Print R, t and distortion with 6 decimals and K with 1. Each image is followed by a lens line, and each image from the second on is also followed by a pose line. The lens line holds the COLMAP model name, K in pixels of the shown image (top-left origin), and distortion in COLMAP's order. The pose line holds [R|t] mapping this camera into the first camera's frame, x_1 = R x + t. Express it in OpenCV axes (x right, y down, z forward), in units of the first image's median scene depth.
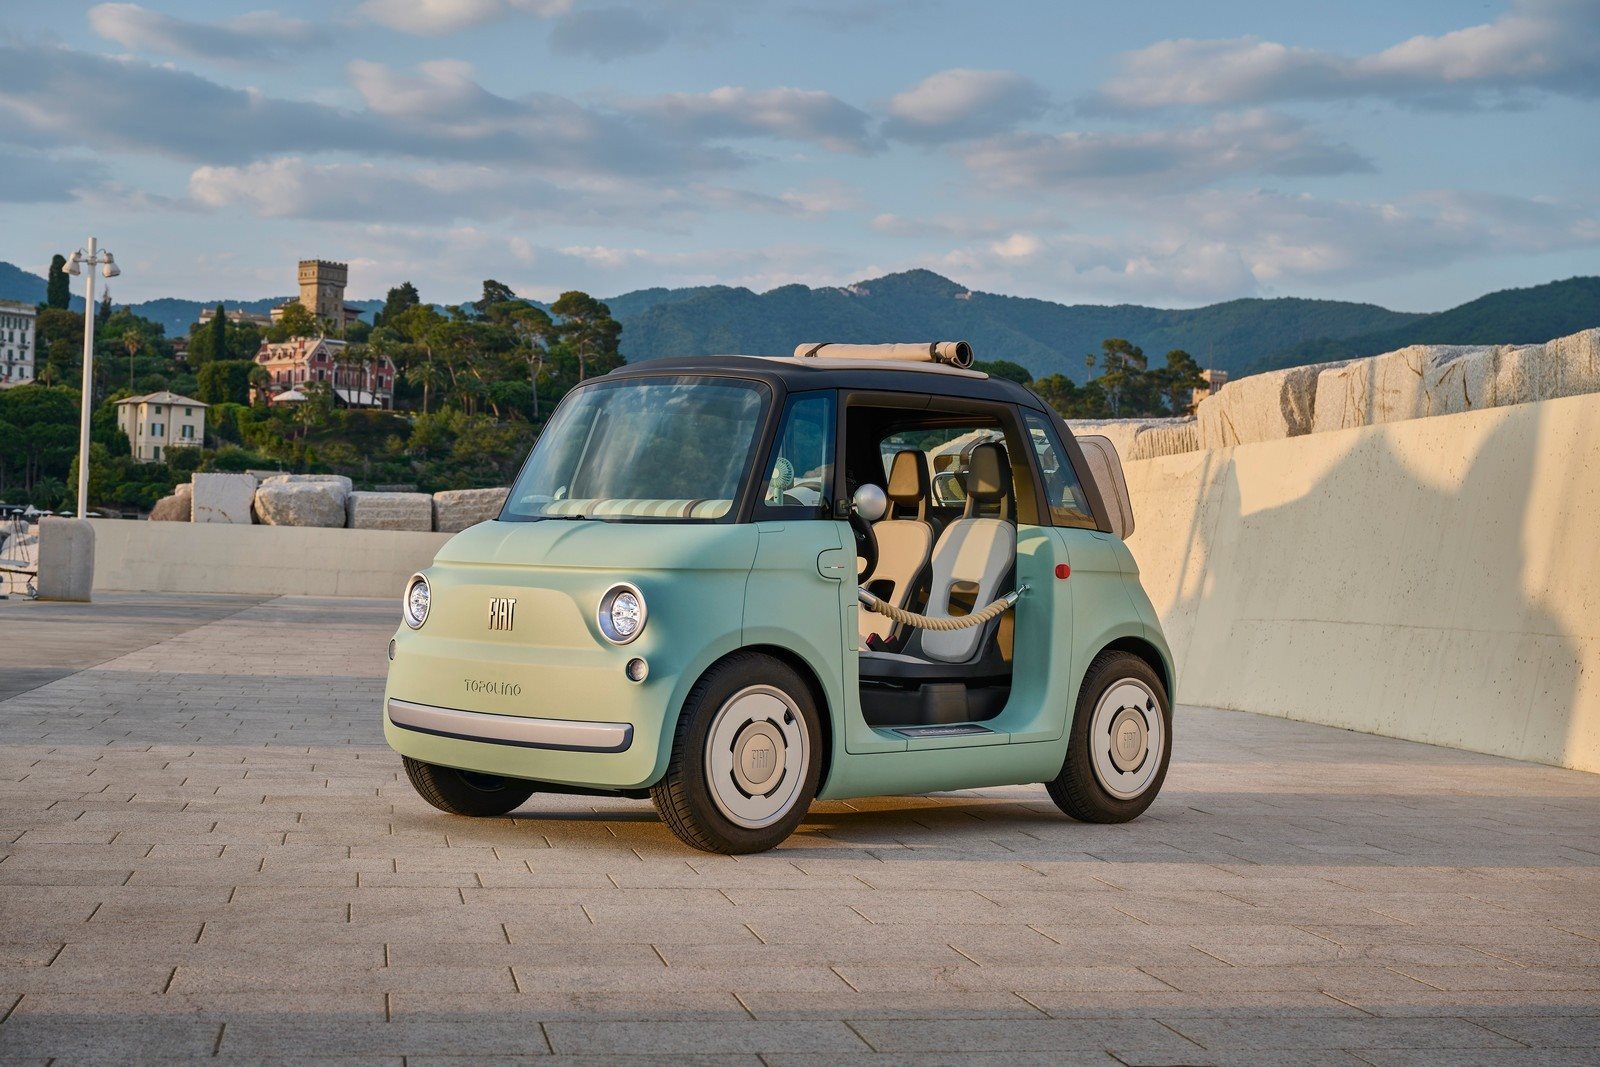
lens RADIAL K [[2535.5, 0, 759.6], [0, 2535.5, 489.9], [0, 0, 1]] dist [-0.023779, 0.000000]
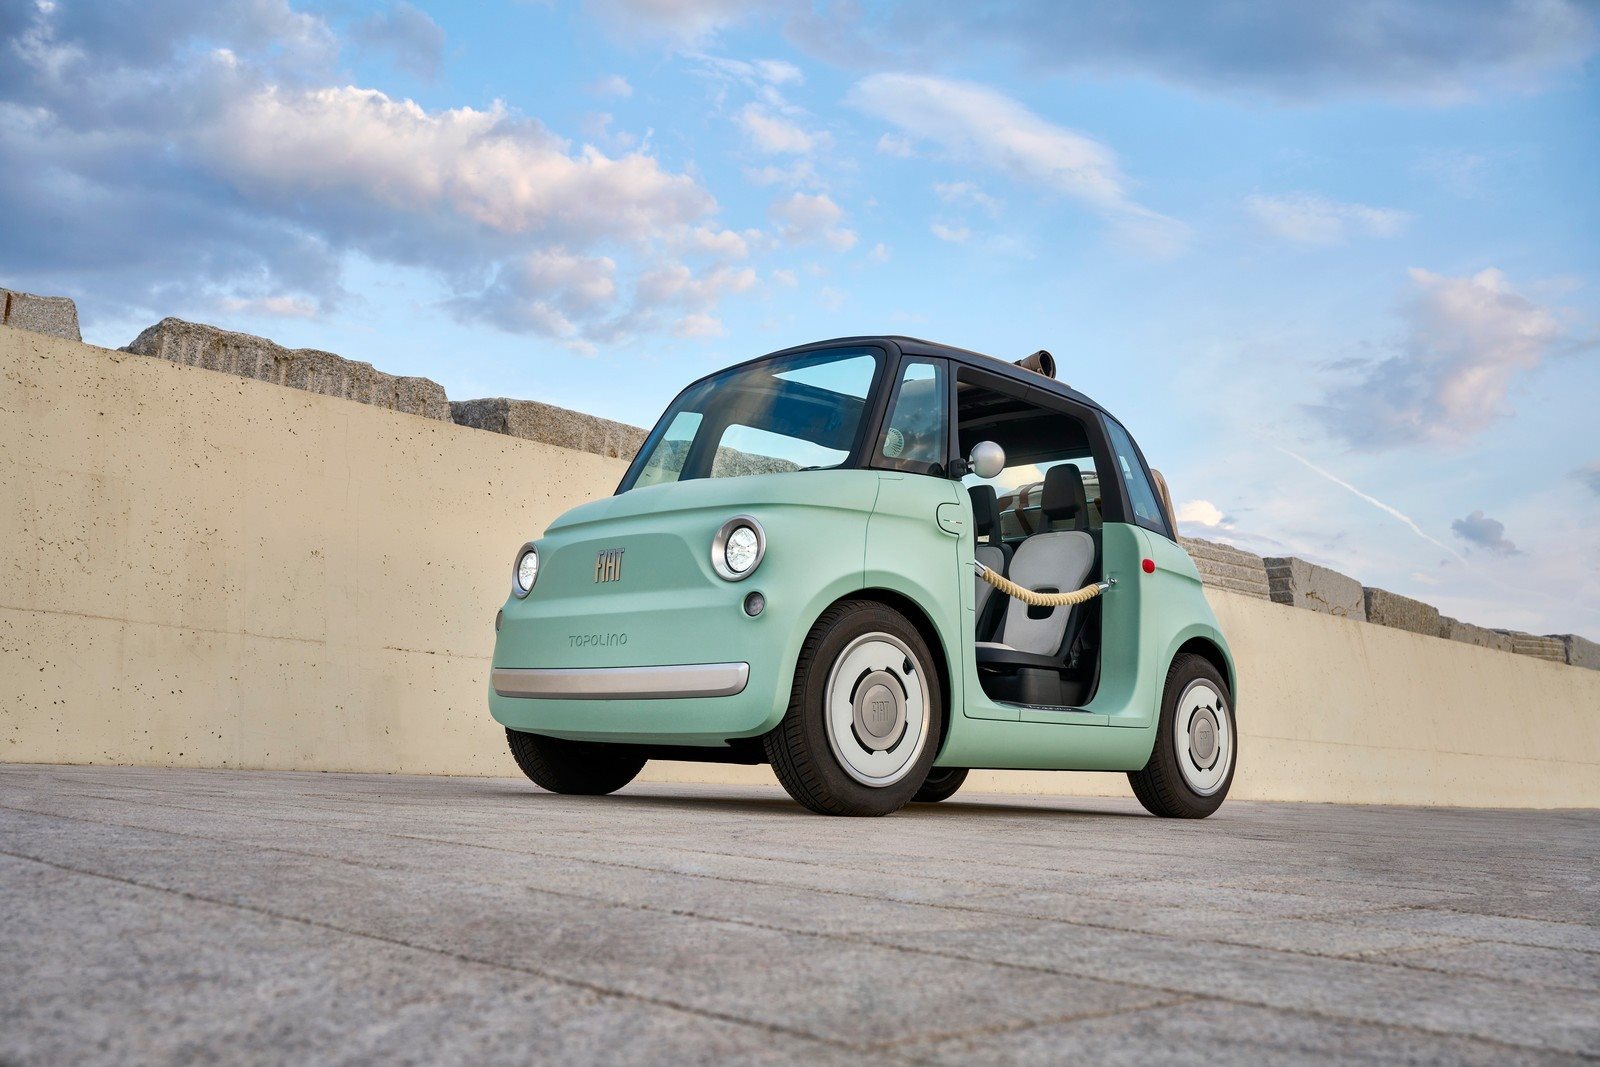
lens RADIAL K [[1448.2, 0, 819.1], [0, 1448.2, 515.4], [0, 0, 1]] dist [0.005304, -0.026572]
pose [[0.999302, 0.019630, 0.031795, -0.034699], [-0.015056, 0.990291, -0.138195, 0.091885], [-0.034199, 0.137620, 0.989895, 0.390495]]
